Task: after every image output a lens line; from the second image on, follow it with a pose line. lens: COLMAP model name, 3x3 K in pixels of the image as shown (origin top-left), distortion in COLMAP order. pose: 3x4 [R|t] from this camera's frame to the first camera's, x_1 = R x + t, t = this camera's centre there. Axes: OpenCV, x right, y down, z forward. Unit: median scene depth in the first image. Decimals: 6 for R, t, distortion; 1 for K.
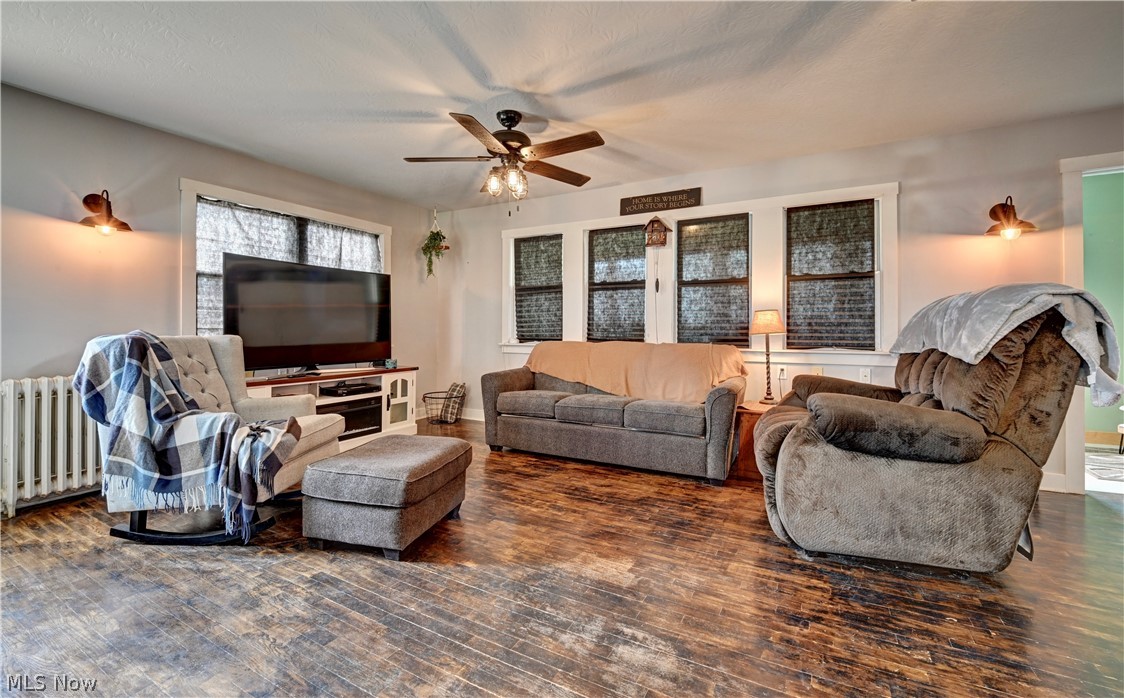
lens RADIAL K [[462.7, 0, 565.8], [0, 462.7, 328.9], [0, 0, 1]] dist [-0.000962, -0.000189]
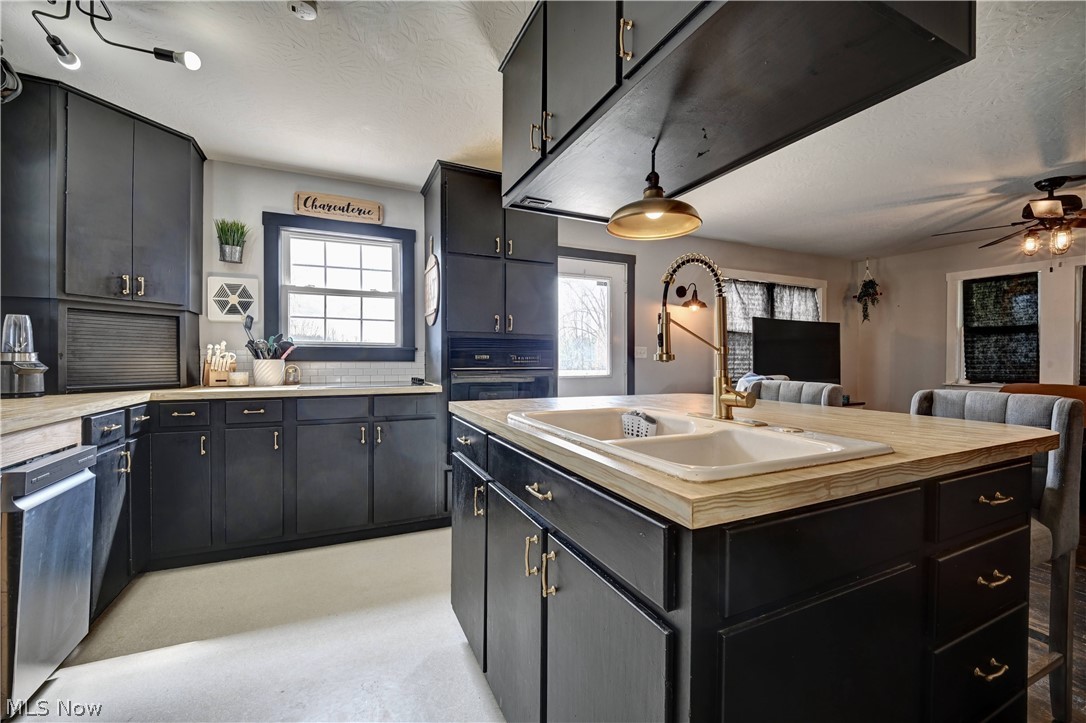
lens RADIAL K [[454.0, 0, 558.6], [0, 454.0, 365.0], [0, 0, 1]] dist [-0.001262, -0.000524]
pose [[0.821498, 0.009373, -0.570134, -0.328436], [-0.002407, 0.999913, 0.012971, -0.024840], [0.570206, -0.009283, 0.821449, -0.390788]]
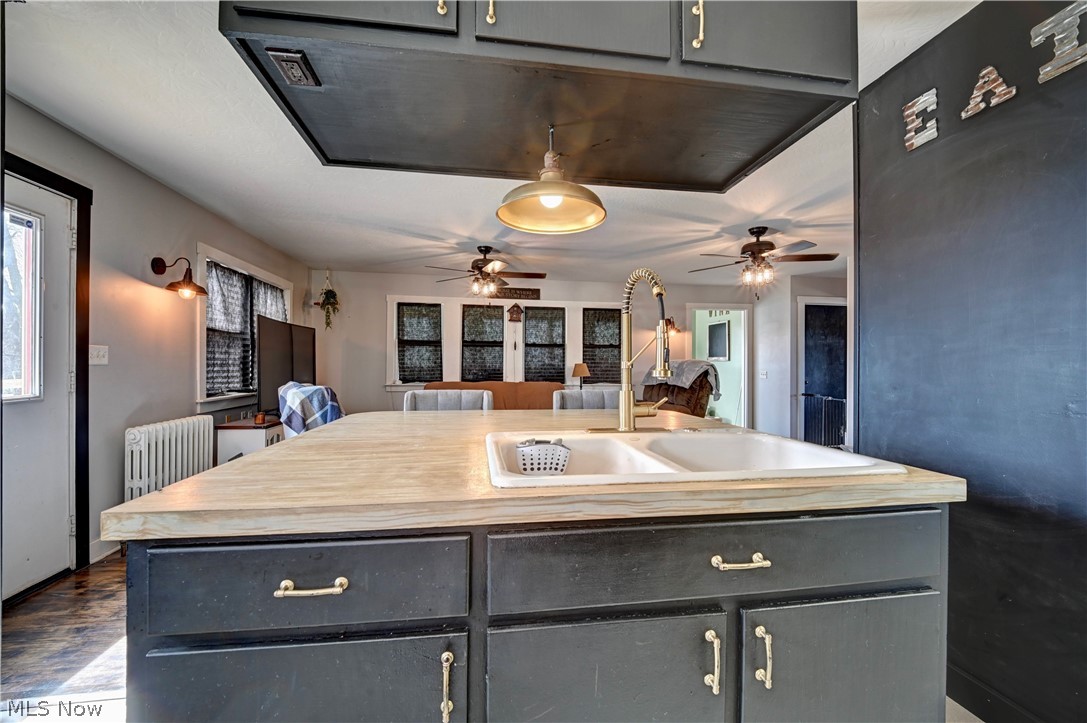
lens RADIAL K [[444.9, 0, 548.6], [0, 444.9, 363.5], [0, 0, 1]] dist [0.001137, -0.009562]
pose [[0.787502, 0.005107, 0.616291, -0.655161], [-0.005024, 0.999986, -0.001866, -0.030598], [-0.616292, -0.001627, 0.787516, -0.283344]]
